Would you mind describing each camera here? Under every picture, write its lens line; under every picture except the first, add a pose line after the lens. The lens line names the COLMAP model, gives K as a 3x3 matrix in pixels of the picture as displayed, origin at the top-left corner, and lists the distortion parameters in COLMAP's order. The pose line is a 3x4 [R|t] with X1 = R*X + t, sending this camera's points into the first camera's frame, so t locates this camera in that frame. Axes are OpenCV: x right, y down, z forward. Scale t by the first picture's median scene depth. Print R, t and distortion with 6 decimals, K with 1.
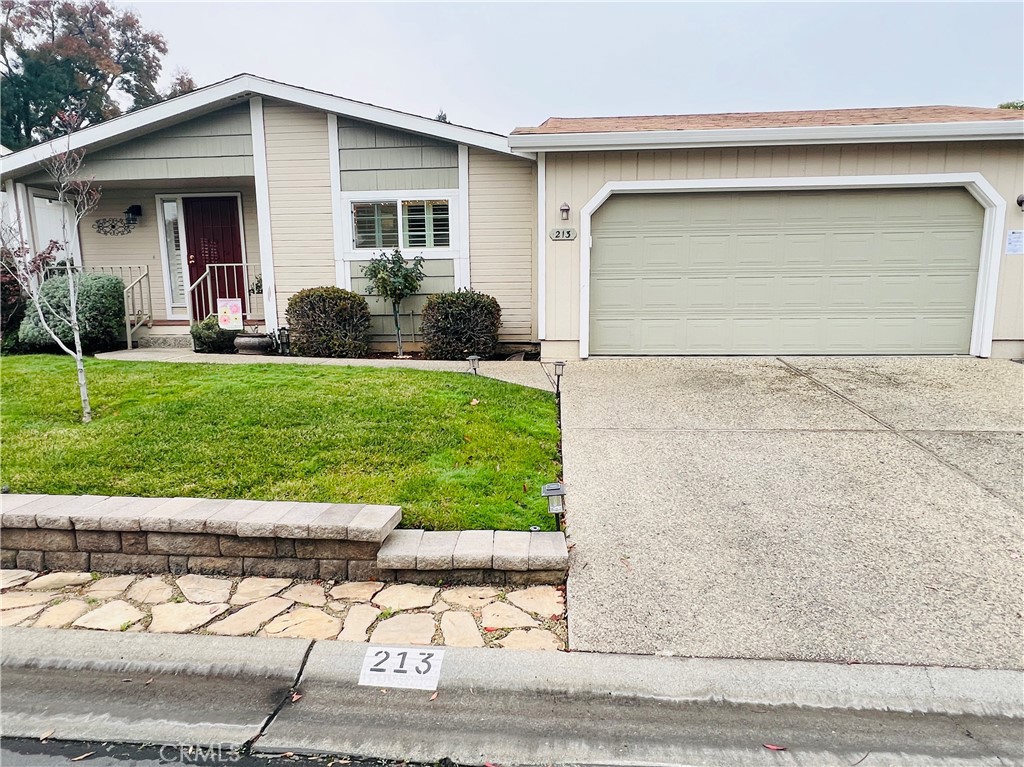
lens RADIAL K [[607.7, 0, 503.4], [0, 607.7, 385.1], [0, 0, 1]] dist [-0.000362, 0.000436]
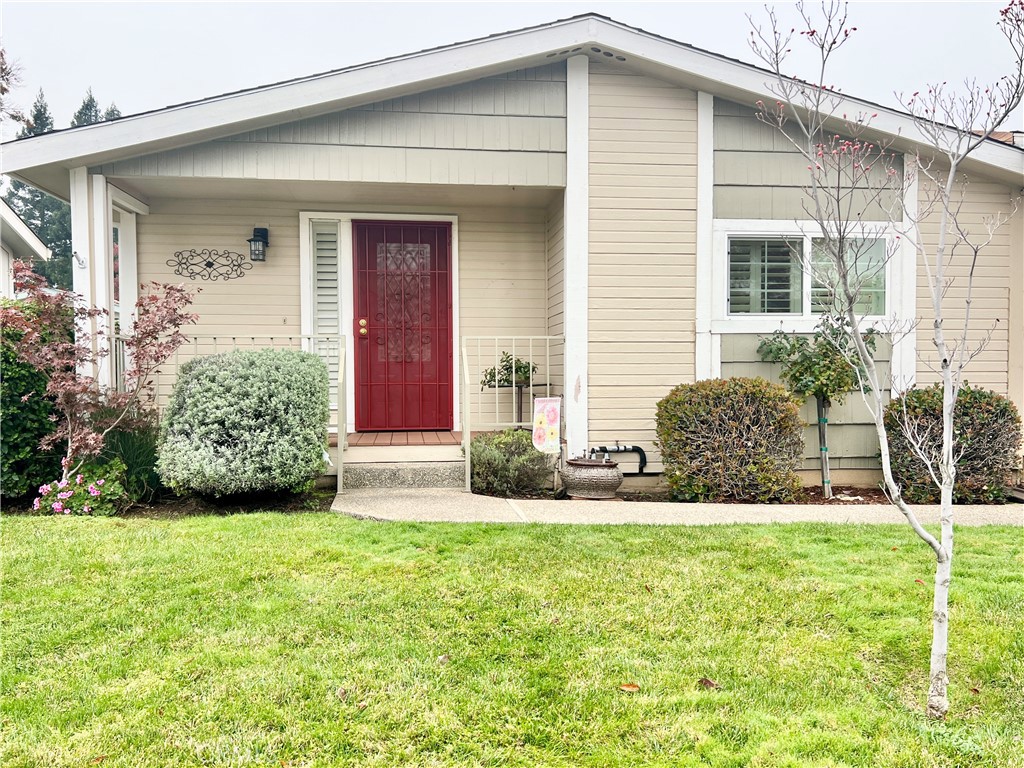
lens RADIAL K [[834.1, 0, 517.6], [0, 834.1, 391.4], [0, 0, 1]] dist [0.055785, -0.025152]
pose [[0.978725, 0.002184, 0.205167, -0.626854], [0.025699, 0.990764, -0.133139, -0.047248], [-0.203563, 0.135579, 0.969629, 0.267898]]
